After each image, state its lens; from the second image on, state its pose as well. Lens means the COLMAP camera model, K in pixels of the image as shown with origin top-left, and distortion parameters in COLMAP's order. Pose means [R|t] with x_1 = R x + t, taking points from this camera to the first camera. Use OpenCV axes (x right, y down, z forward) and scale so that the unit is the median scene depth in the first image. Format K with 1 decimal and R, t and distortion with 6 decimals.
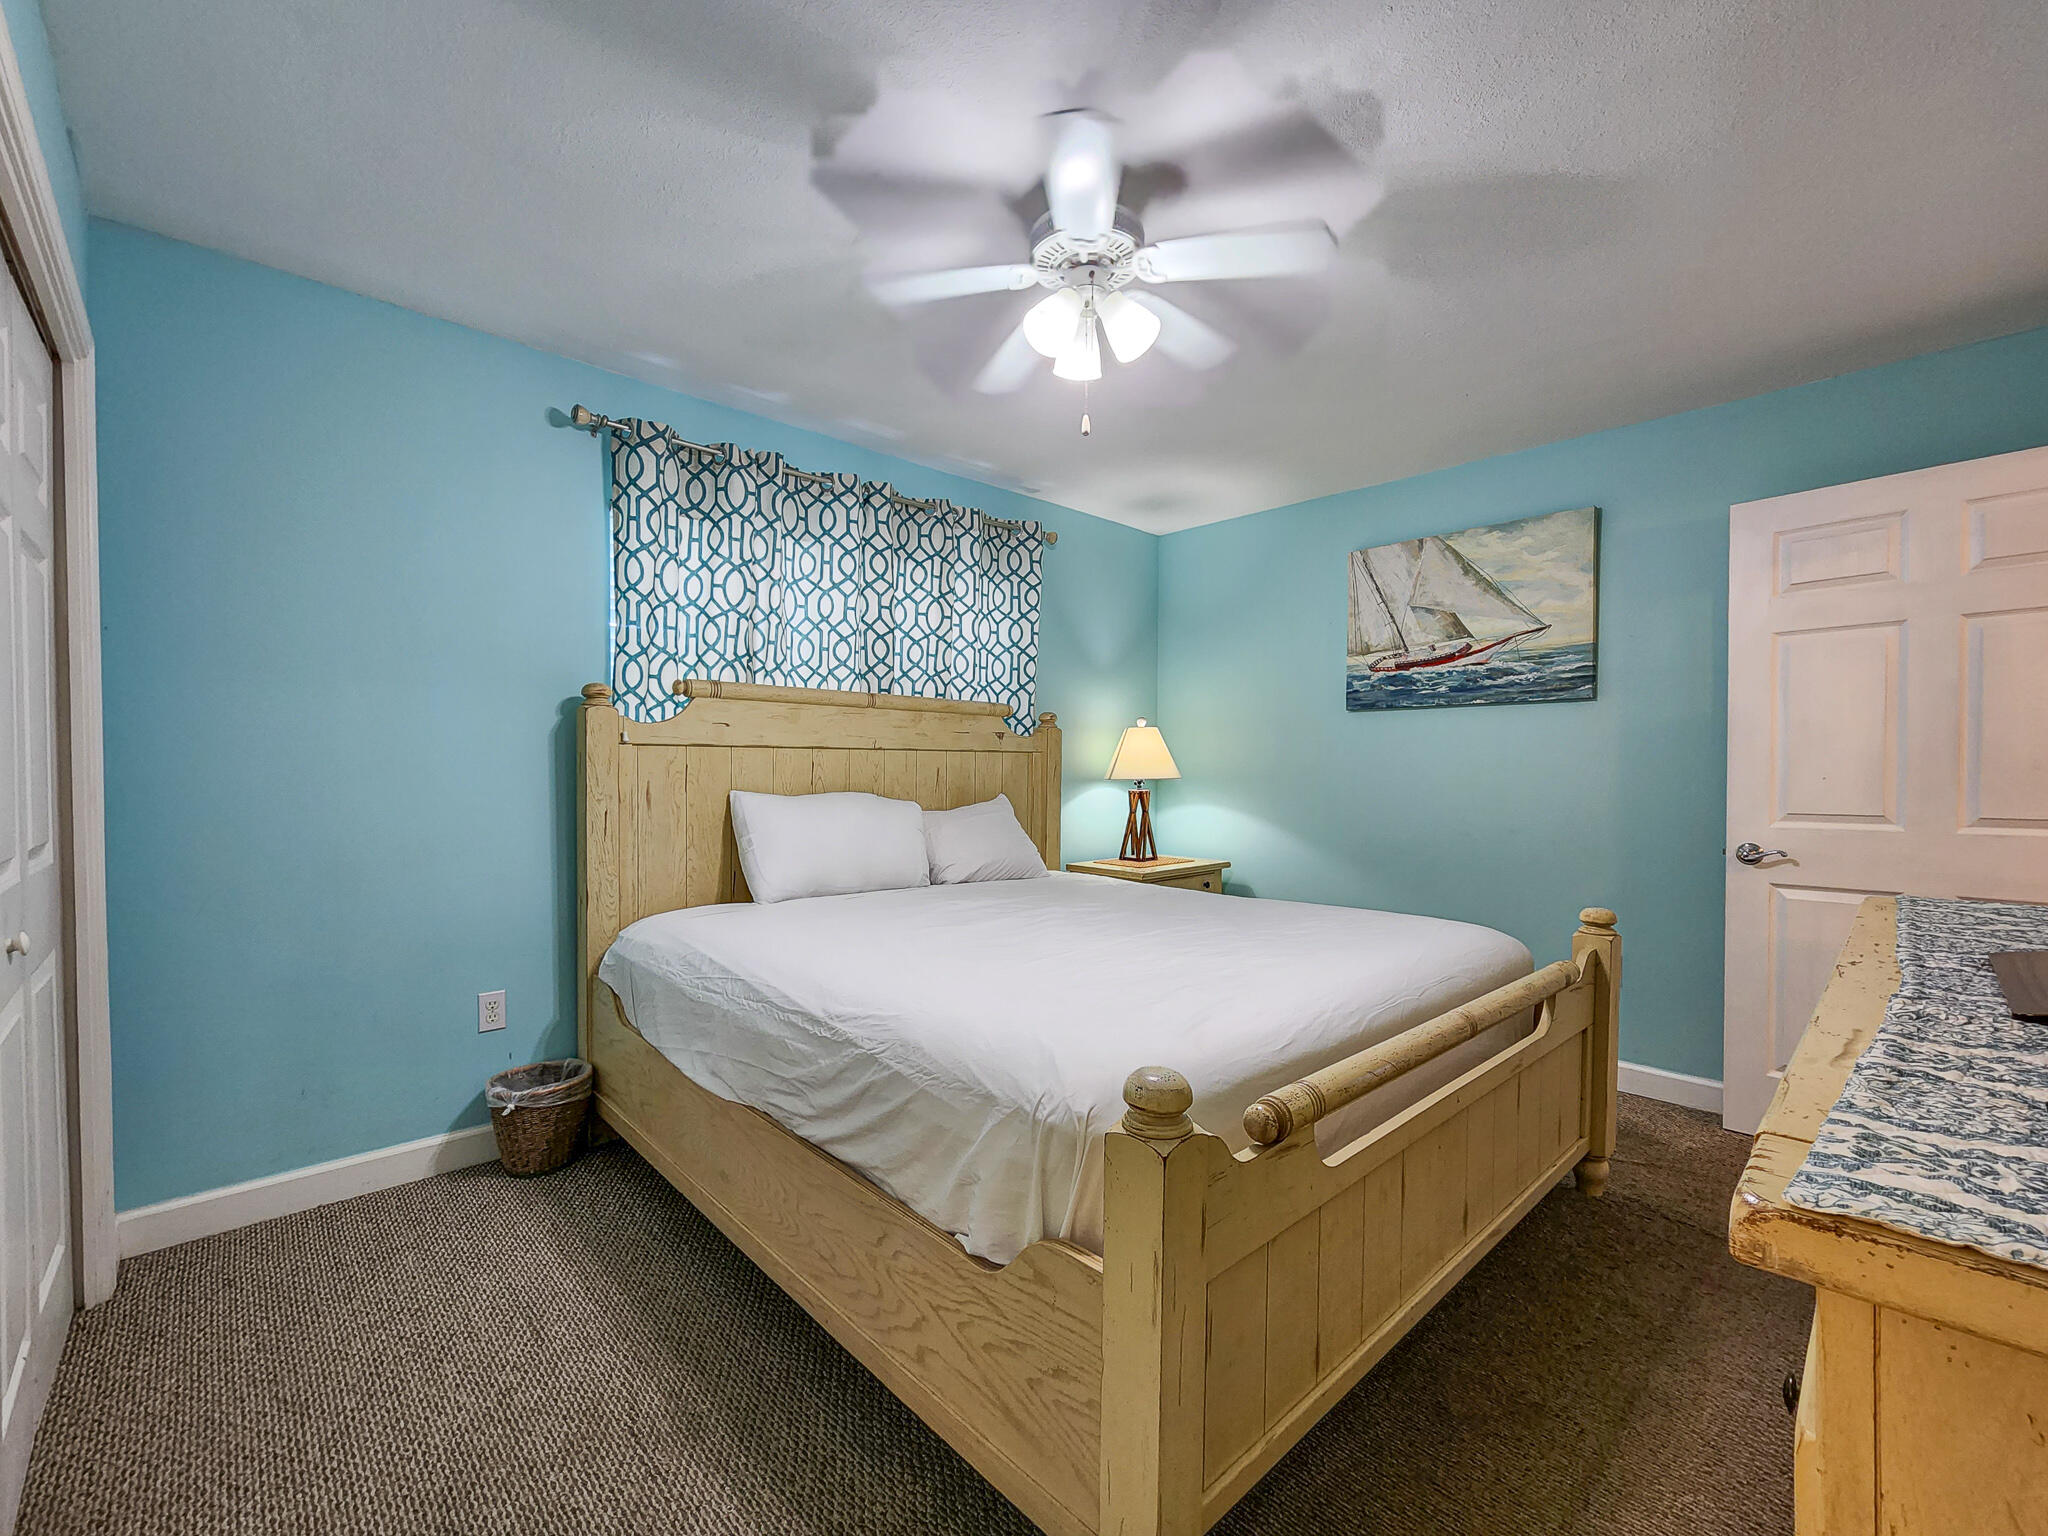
lens RADIAL K [[864.8, 0, 1016.2], [0, 864.8, 788.8], [0, 0, 1]] dist [0.000284, 0.000090]
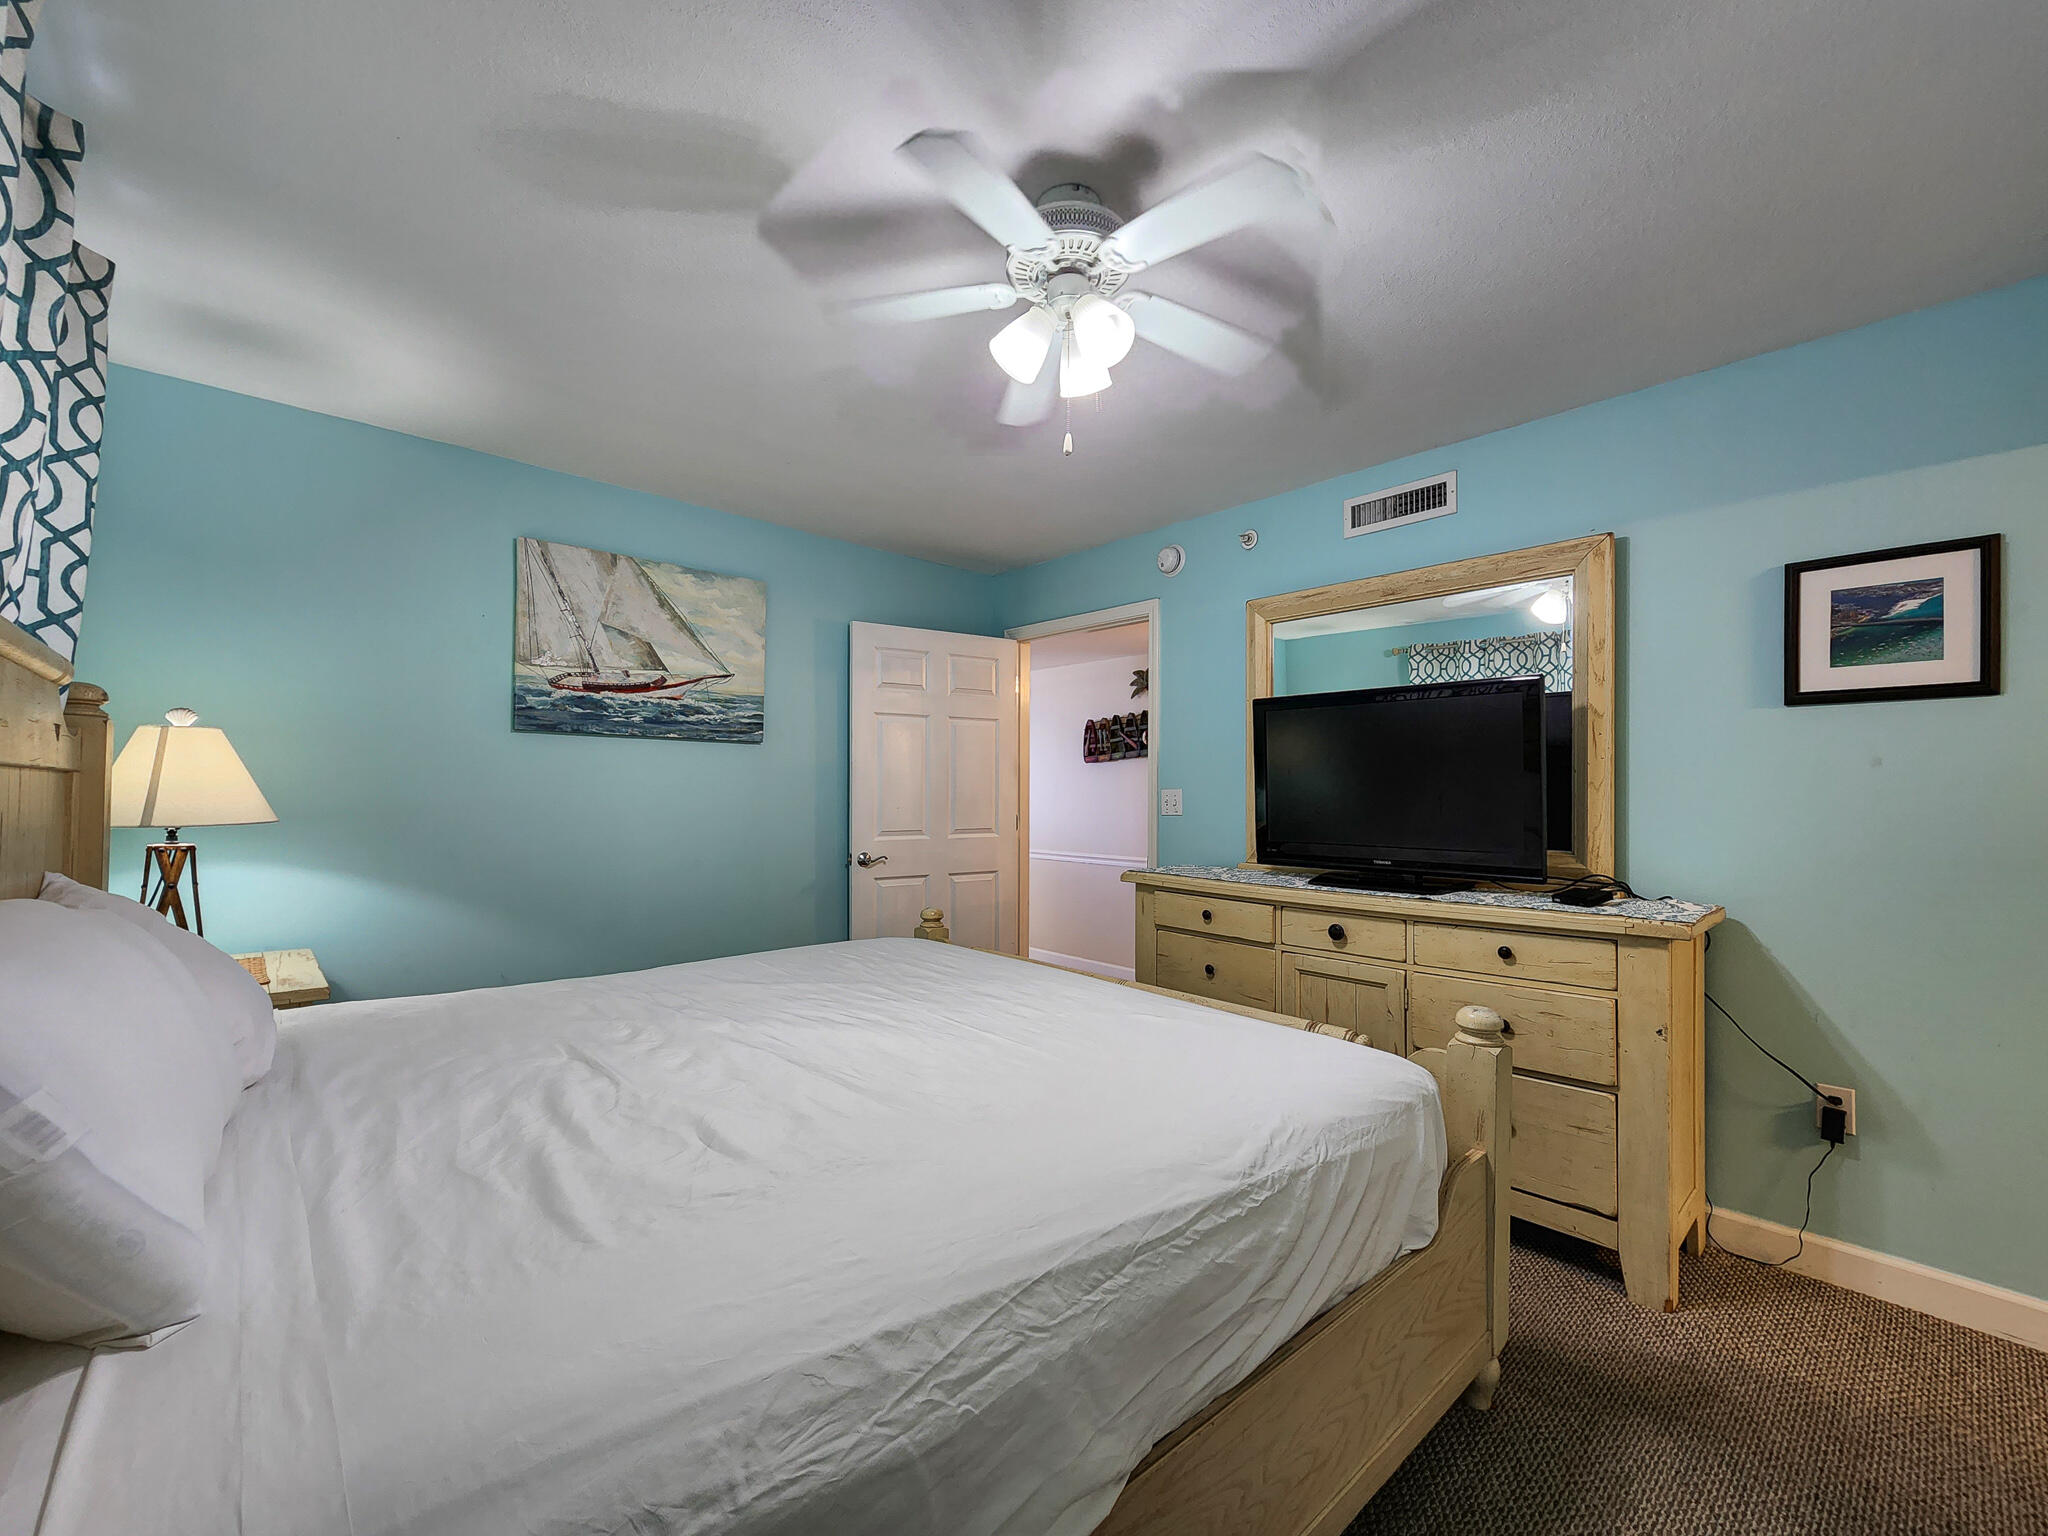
lens RADIAL K [[848.2, 0, 1021.3], [0, 848.2, 789.3], [0, 0, 1]] dist [-0.000423, -0.000780]
pose [[0.012723, 0.004679, 0.999908, -0.451064], [0.013532, 0.999897, -0.004851, -0.027175], [-0.999827, 0.013593, 0.012658, 0.573437]]
